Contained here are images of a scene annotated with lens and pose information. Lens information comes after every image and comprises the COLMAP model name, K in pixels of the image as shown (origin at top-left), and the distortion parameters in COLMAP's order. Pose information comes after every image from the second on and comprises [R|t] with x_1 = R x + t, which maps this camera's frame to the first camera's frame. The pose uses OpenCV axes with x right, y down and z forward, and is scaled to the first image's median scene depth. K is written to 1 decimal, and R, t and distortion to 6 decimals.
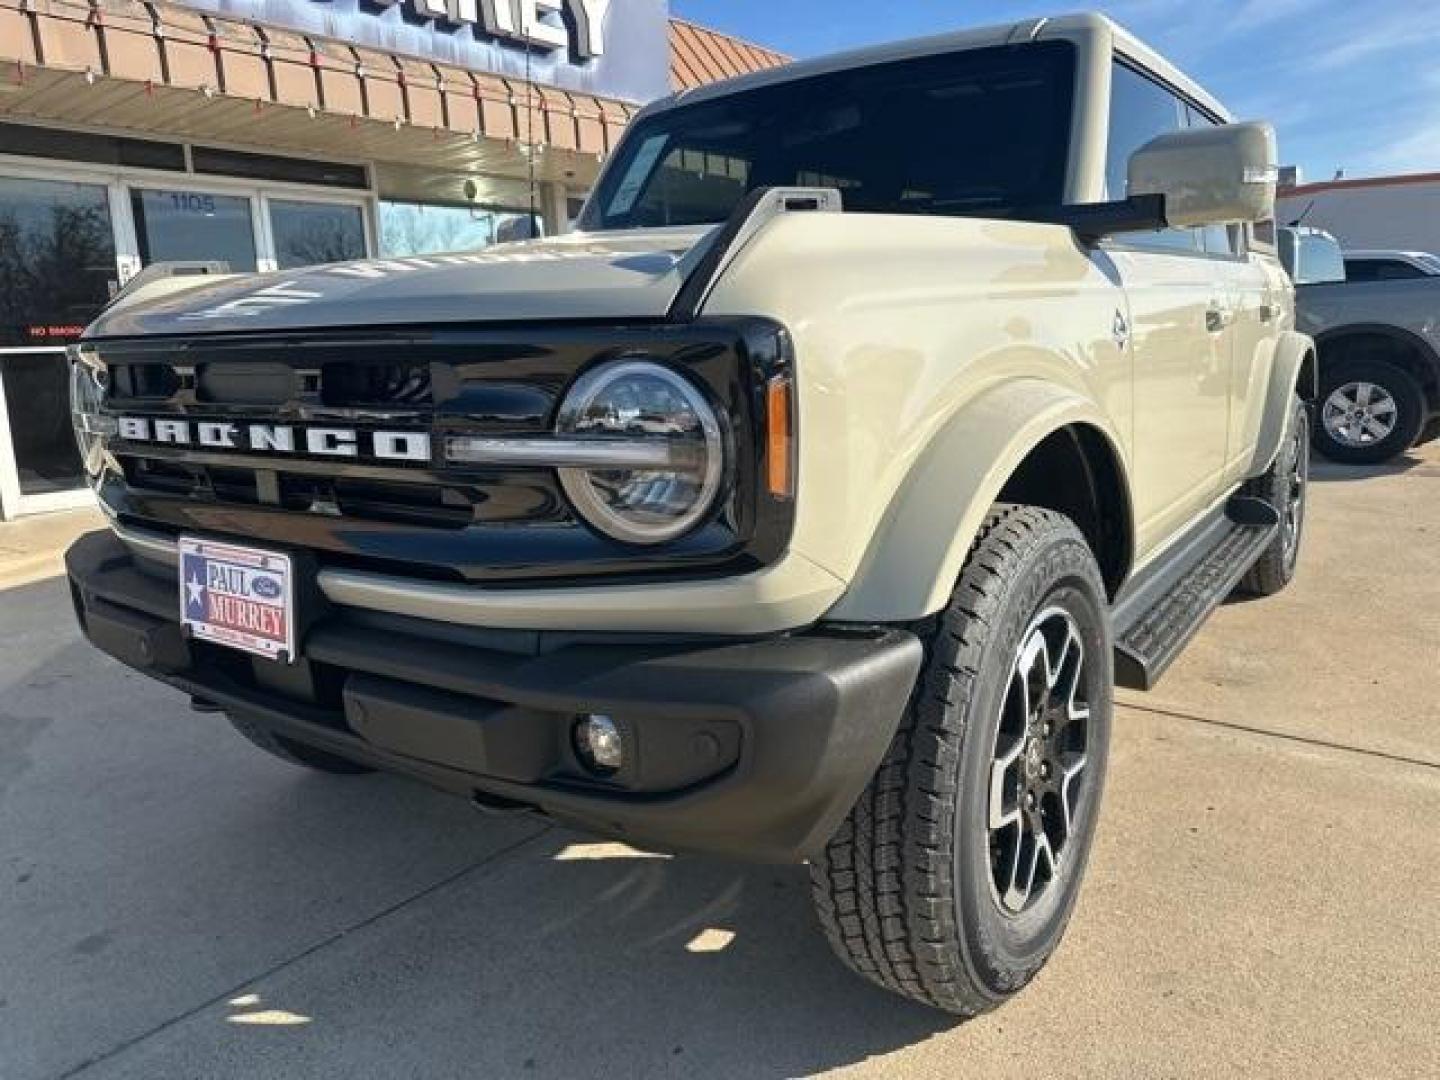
lens RADIAL K [[1021.3, 0, 729.0], [0, 1021.3, 550.4], [0, 0, 1]] dist [0.005335, -0.011797]
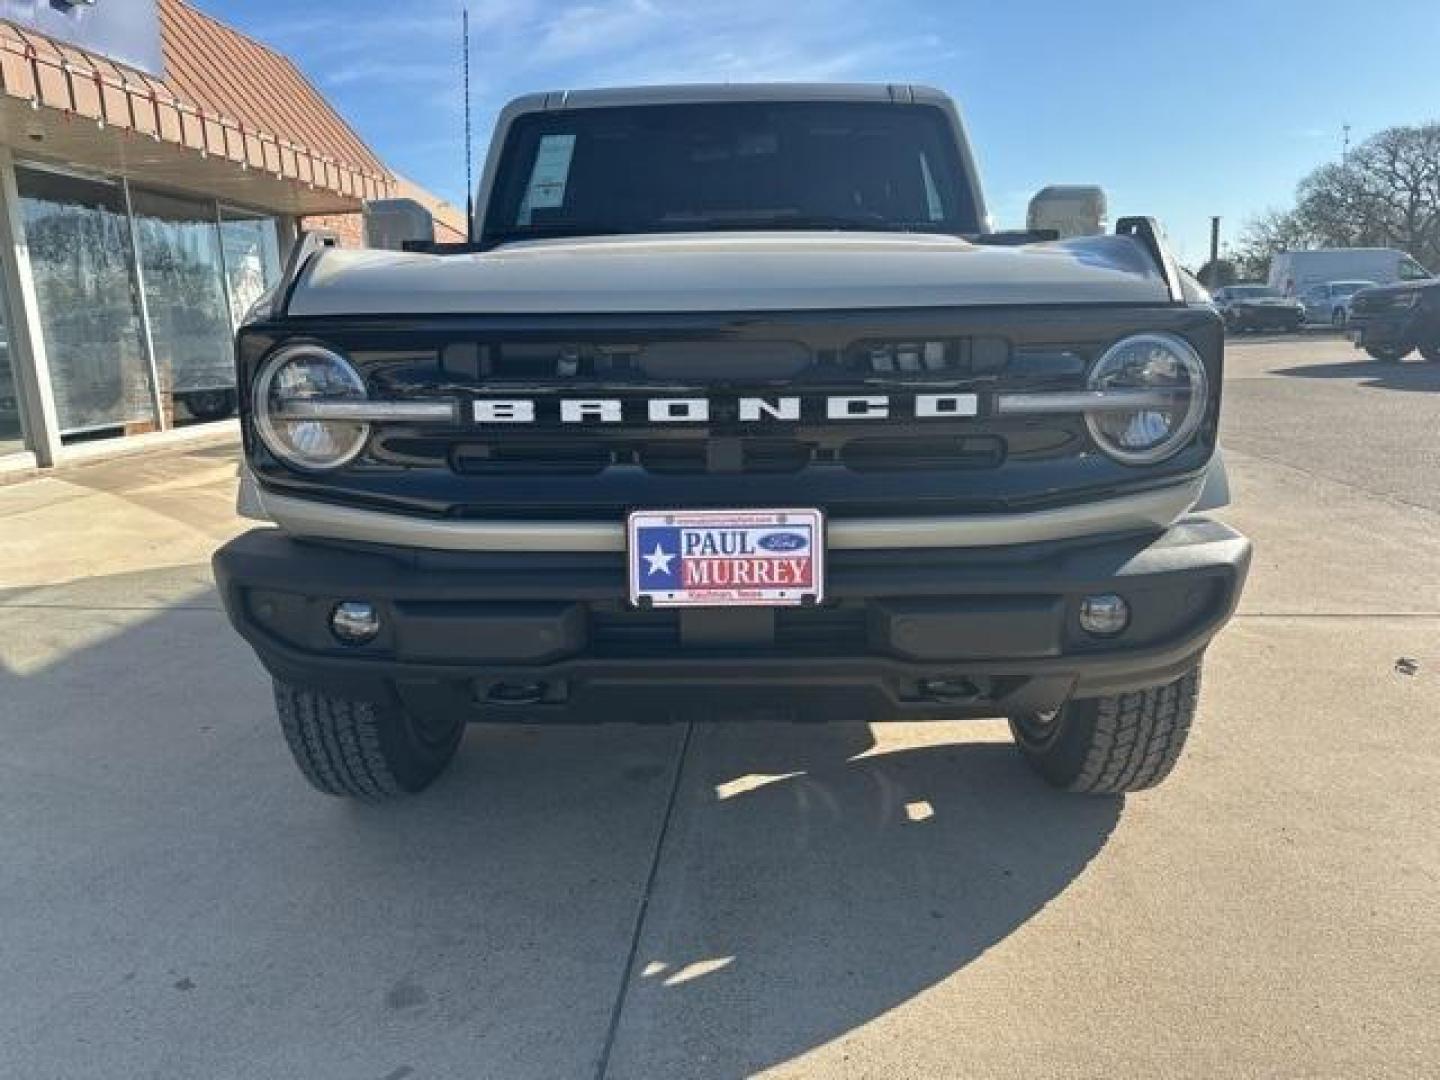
lens RADIAL K [[1021.3, 0, 718.9], [0, 1021.3, 525.2], [0, 0, 1]] dist [0.005335, -0.011797]
pose [[0.823187, -0.097481, 0.559340, -1.051439], [0.111329, 0.993740, 0.009344, 0.000214], [-0.556749, 0.054579, 0.828886, 0.109316]]
